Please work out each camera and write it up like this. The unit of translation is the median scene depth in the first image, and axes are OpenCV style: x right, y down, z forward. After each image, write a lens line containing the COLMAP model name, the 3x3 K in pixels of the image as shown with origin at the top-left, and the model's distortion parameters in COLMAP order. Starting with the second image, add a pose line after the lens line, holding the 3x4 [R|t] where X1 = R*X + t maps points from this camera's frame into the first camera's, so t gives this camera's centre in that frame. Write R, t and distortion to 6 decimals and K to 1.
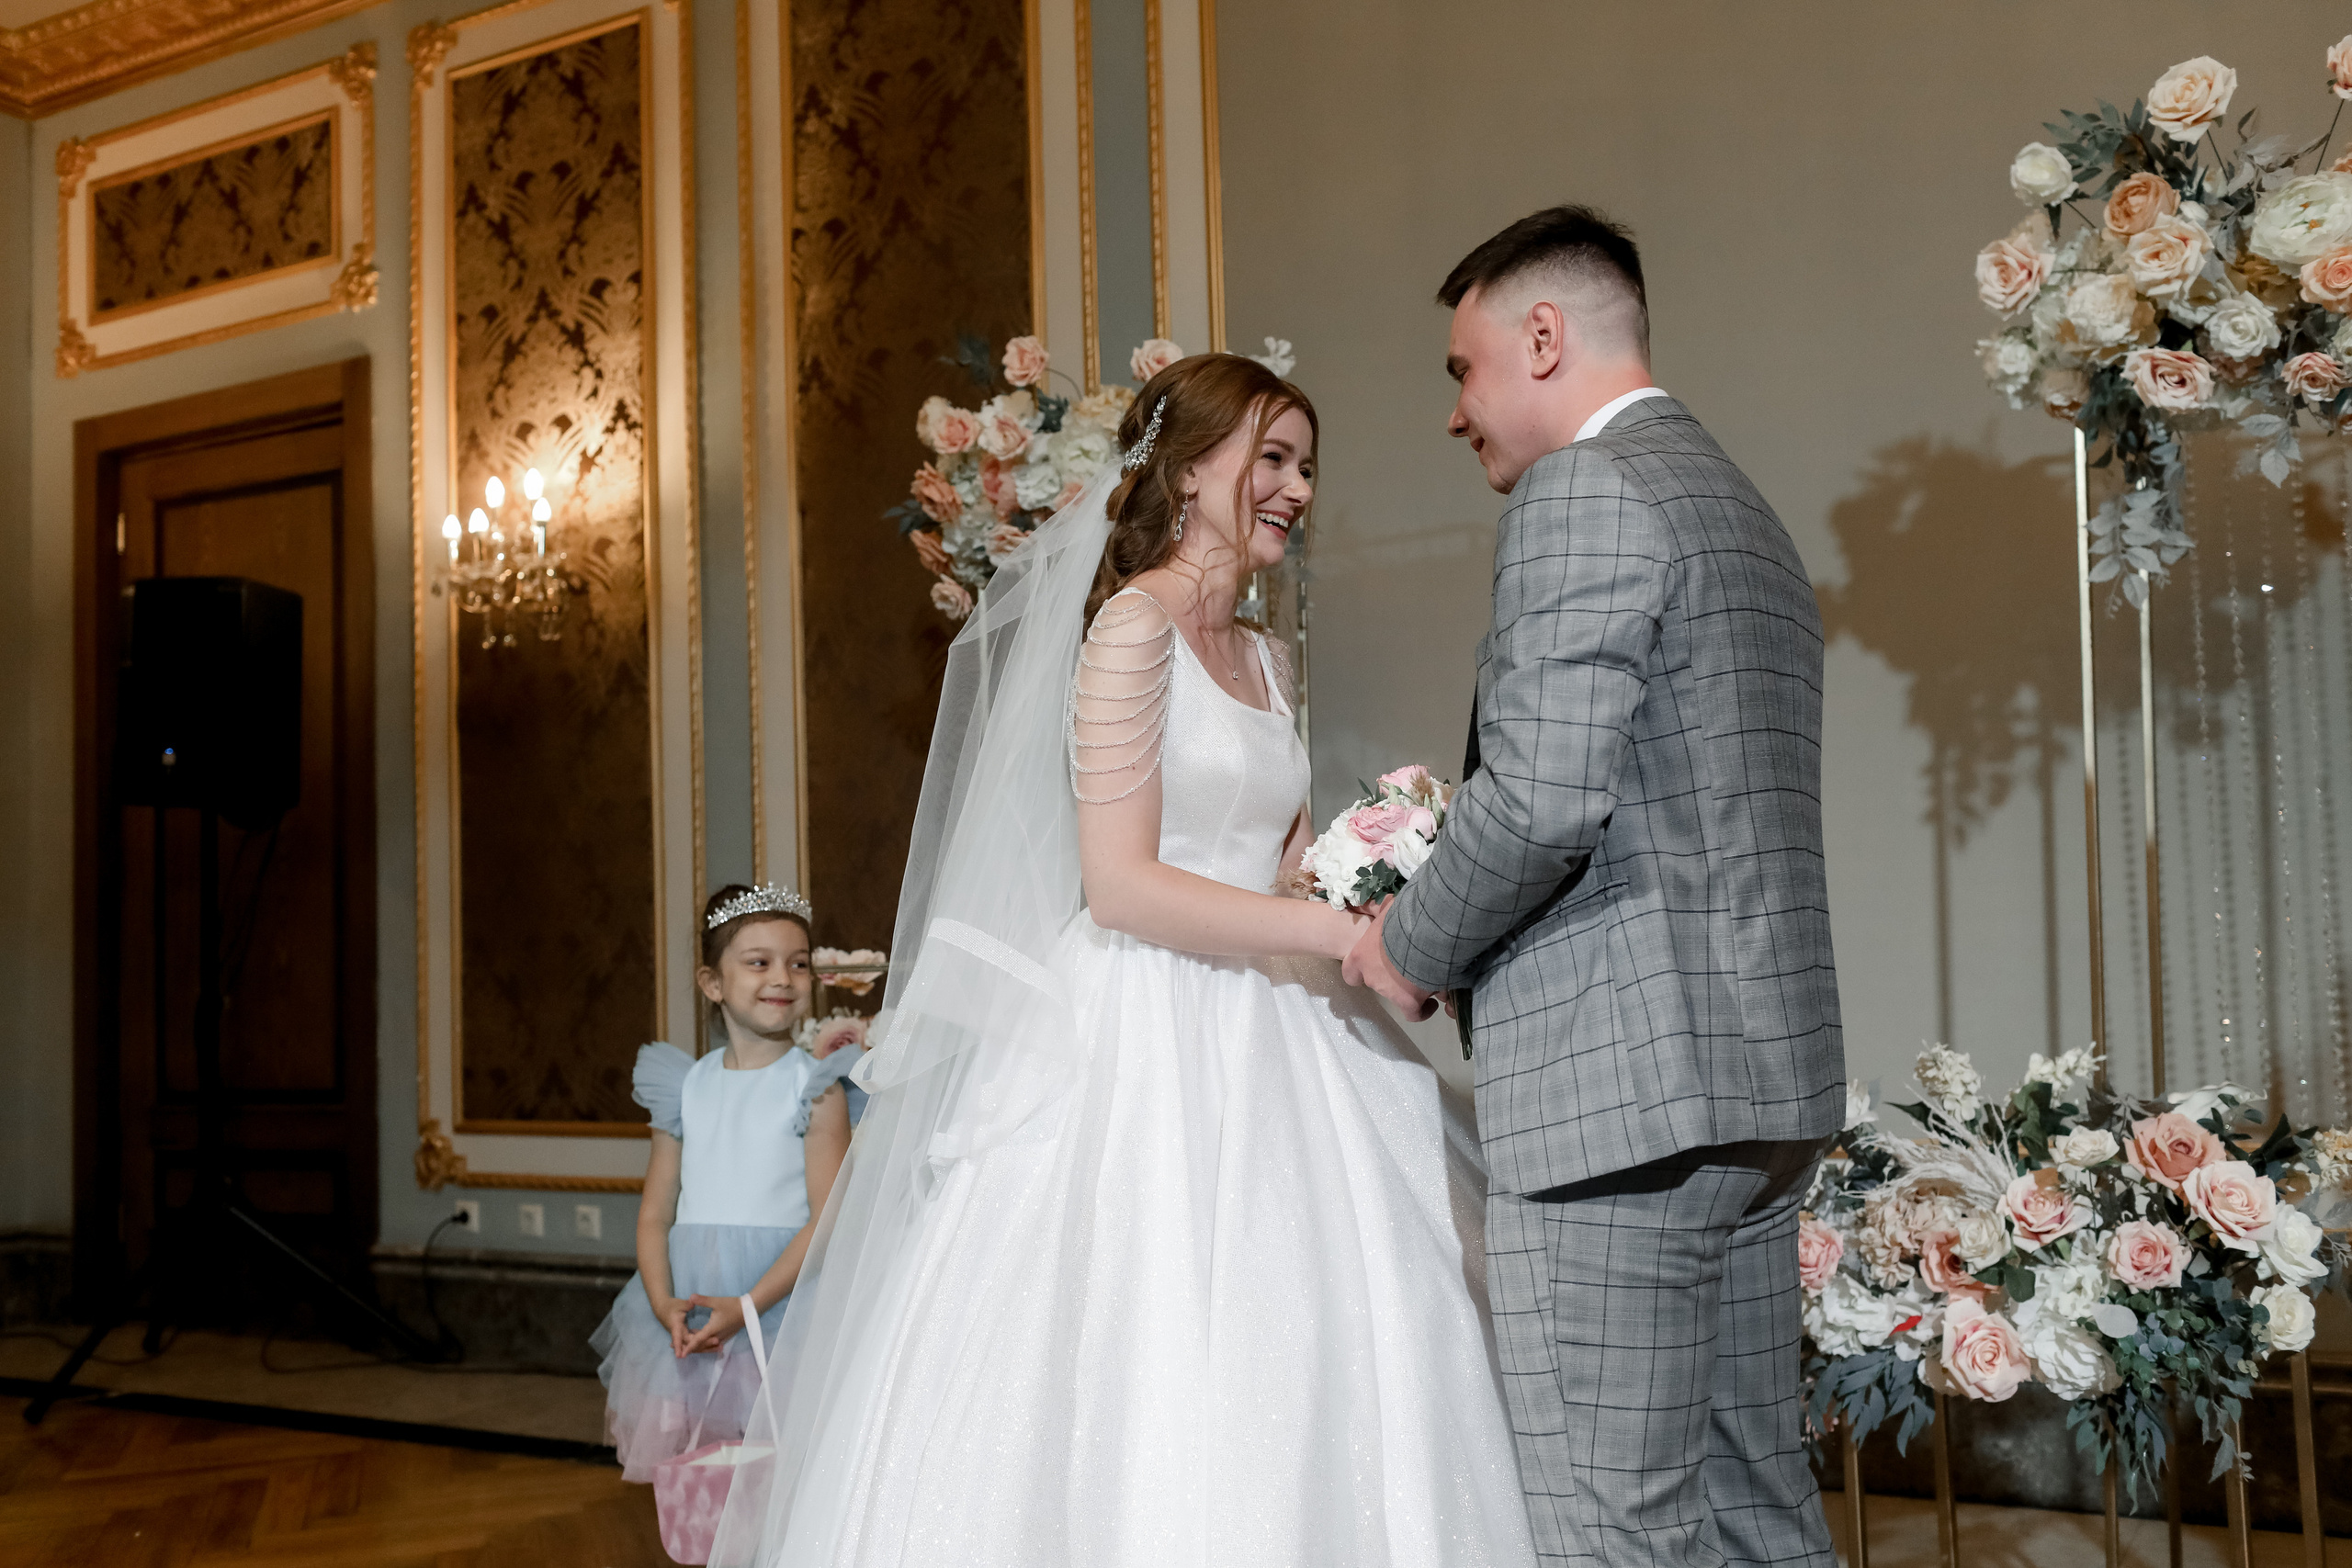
lens RADIAL K [[2233.7, 0, 1176.0], [0, 2233.7, 784.0], [0, 0, 1]] dist [-0.016917, 0.021348]
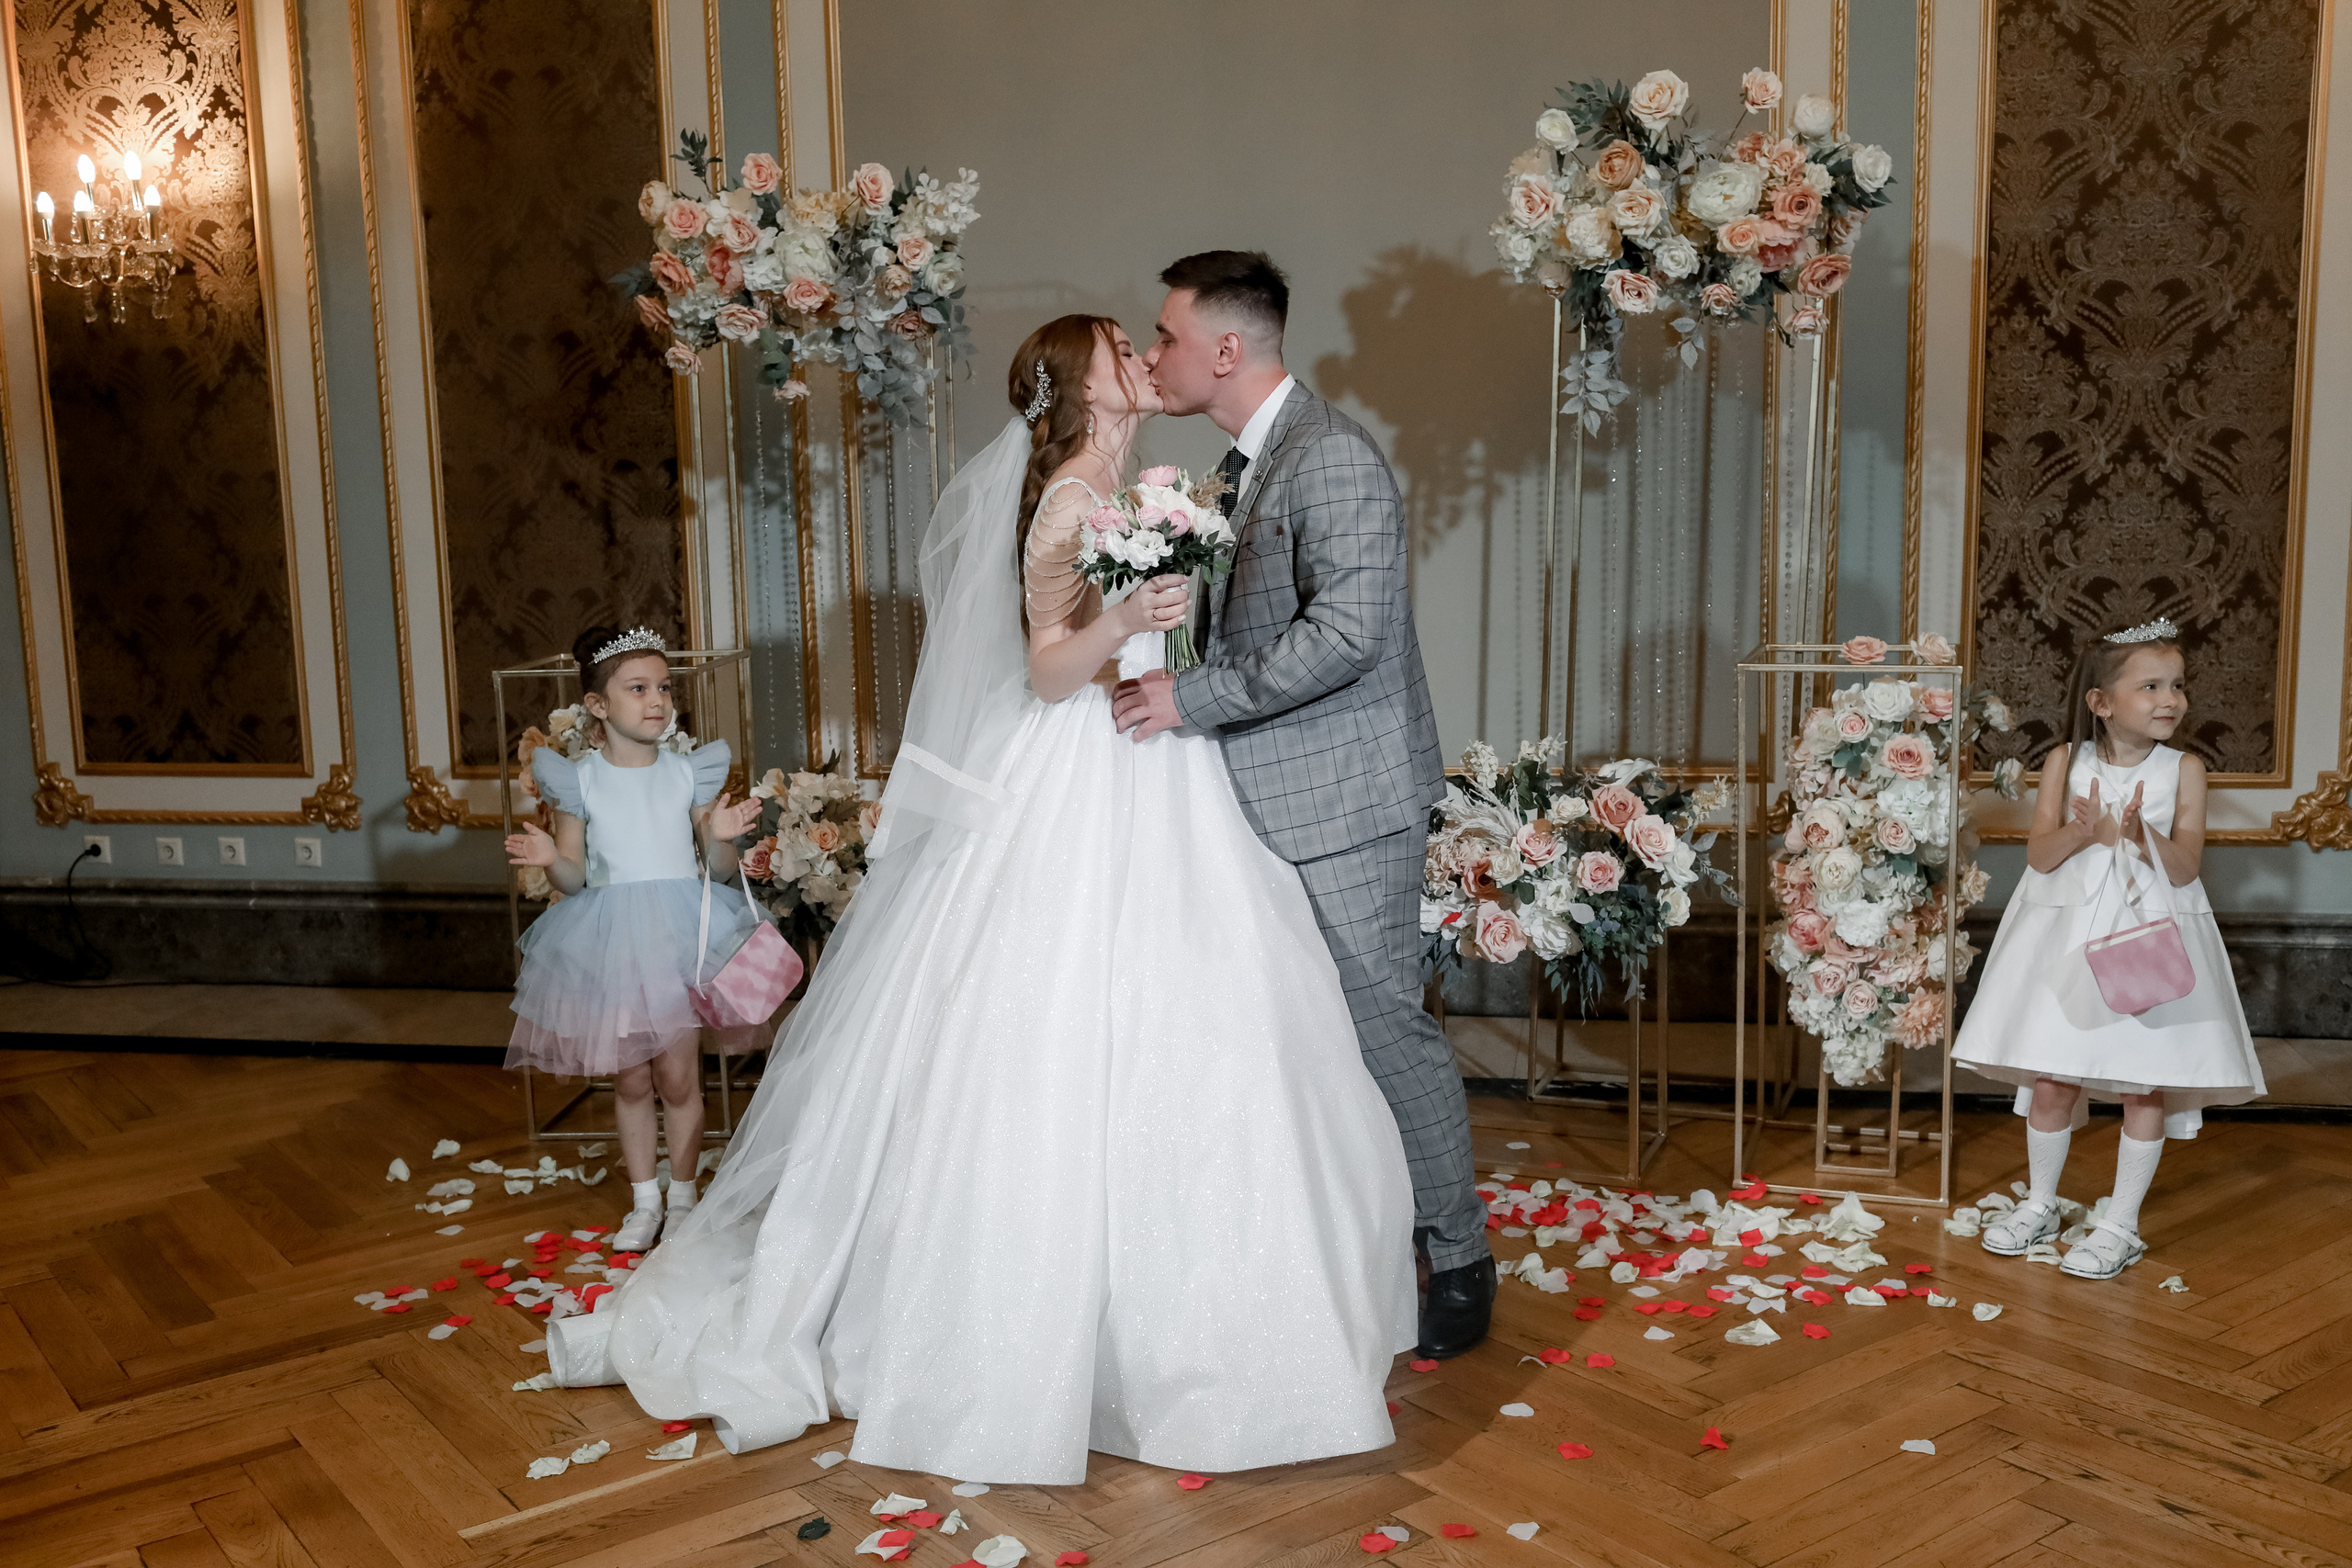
lens RADIAL K [[2233.7, 0, 1176.0], [0, 2233.7, 784.0], [0, 0, 1]] dist [-0.016917, 0.021348]
pose [[0.946753, -0.037657, 0.319752, -0.255460], [-0.030386, 0.978253, 0.205179, -0.120153], [-0.320525, -0.203970, 0.925019, -0.269686]]
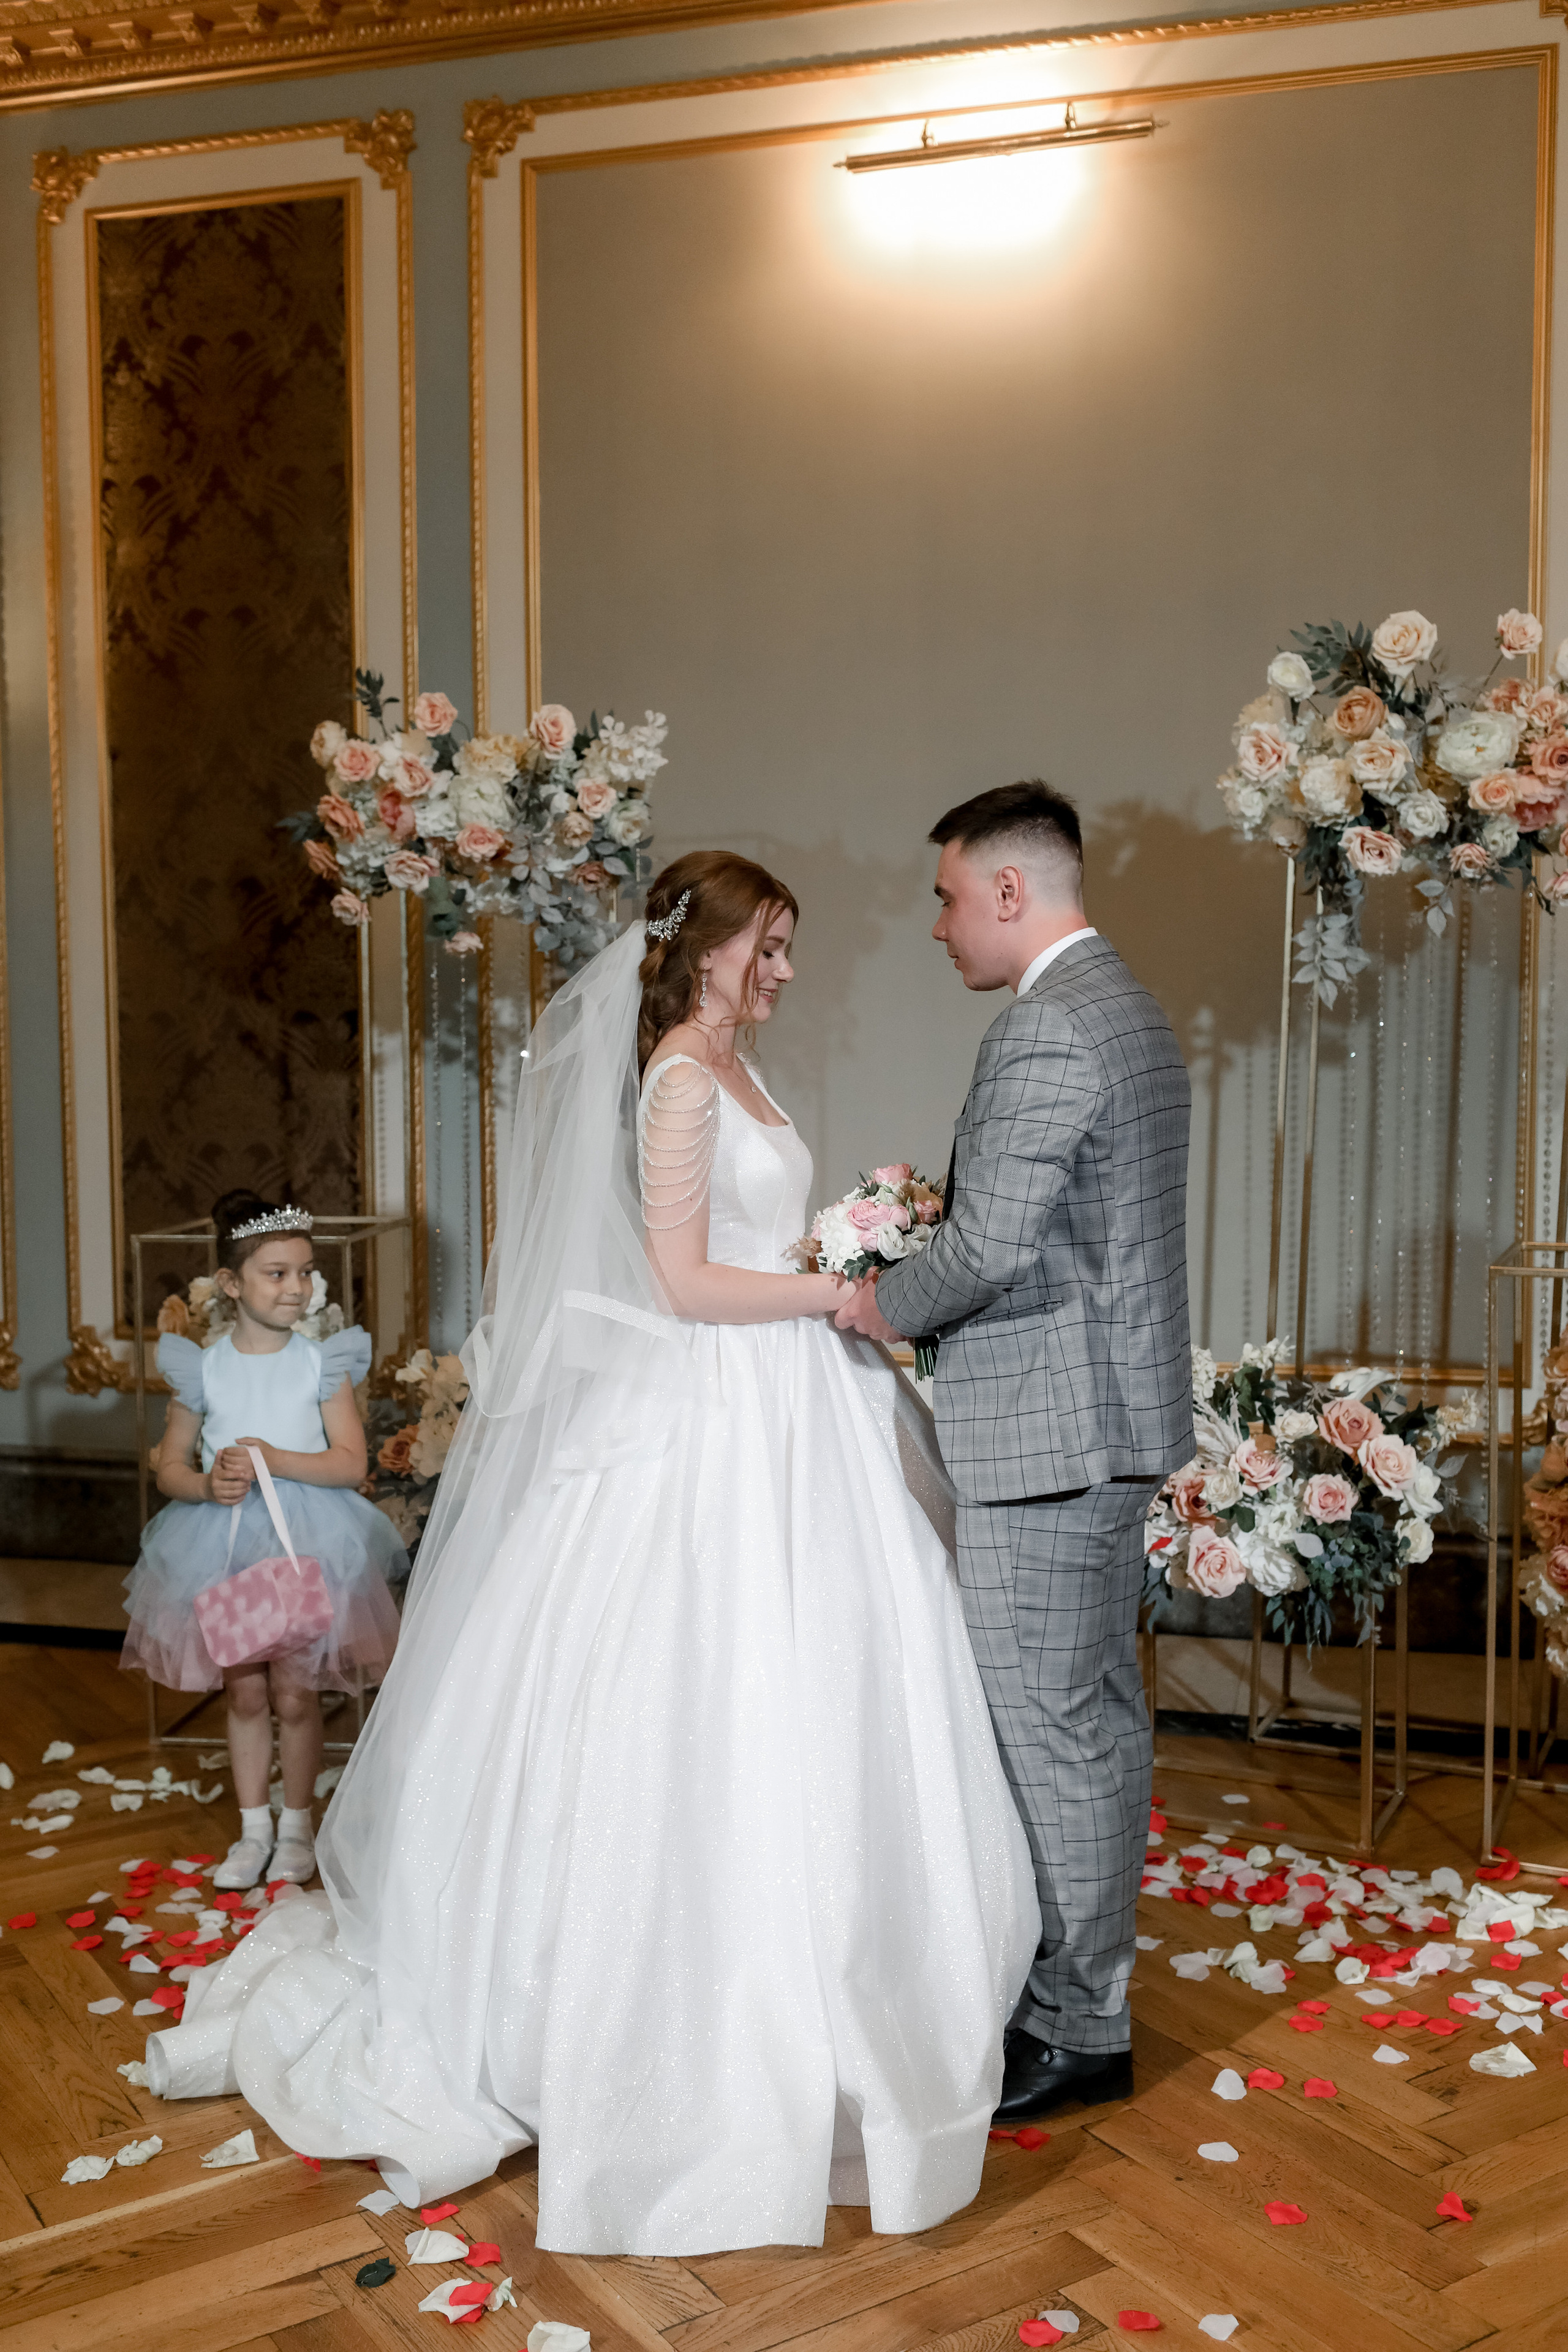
lens RADIAL K [[2233.9, 0, 776.6], [0, 2233.9, 1164.2], [0, 0, 1]] dist [-0.016917, 0.021348]
pose [[0.965743, 0.008813, 0.259350, -0.193643], [-0.044735, 0.990115, 0.132933, -0.120928], [-0.255614, -0.139981, 0.956591, -0.175780]]
